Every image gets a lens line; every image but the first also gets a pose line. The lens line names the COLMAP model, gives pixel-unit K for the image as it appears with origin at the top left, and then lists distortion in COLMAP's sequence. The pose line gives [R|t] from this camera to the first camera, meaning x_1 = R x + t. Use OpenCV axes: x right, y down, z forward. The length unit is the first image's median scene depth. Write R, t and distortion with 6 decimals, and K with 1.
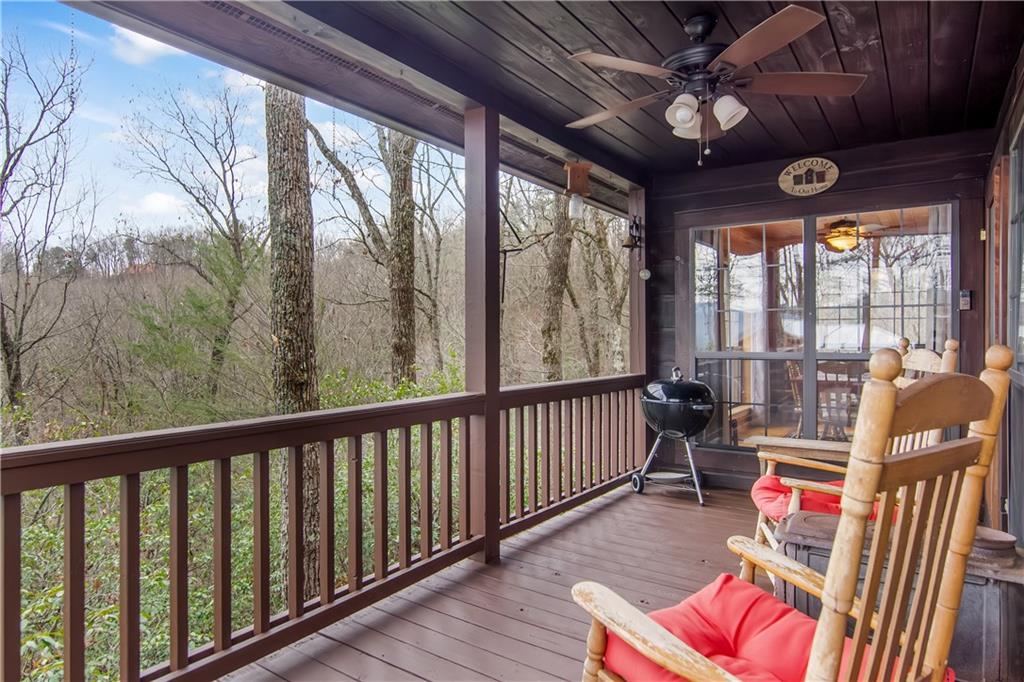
lens RADIAL K [[619.2, 0, 511.0], [0, 619.2, 341.3], [0, 0, 1]] dist [-0.000873, -0.000130]
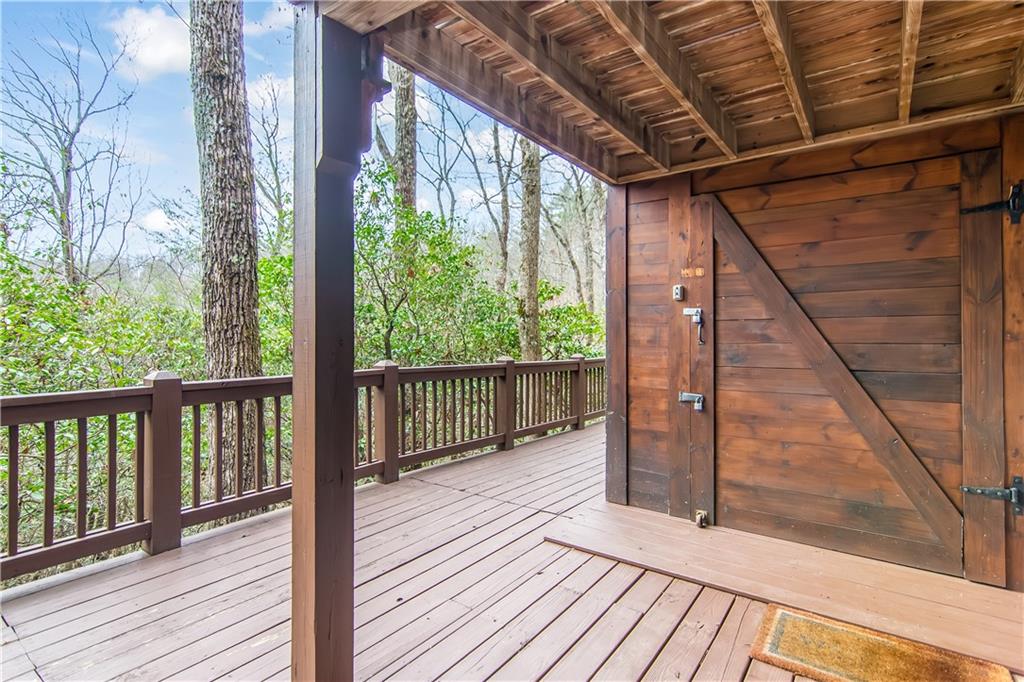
lens RADIAL K [[505.5, 0, 512.2], [0, 505.5, 337.3], [0, 0, 1]] dist [0.002339, 0.001516]
pose [[0.999586, 0.000031, -0.028777, 0.045994], [-0.000320, 0.999950, -0.010043, 0.227175], [0.028776, 0.010048, 0.999535, 0.158301]]
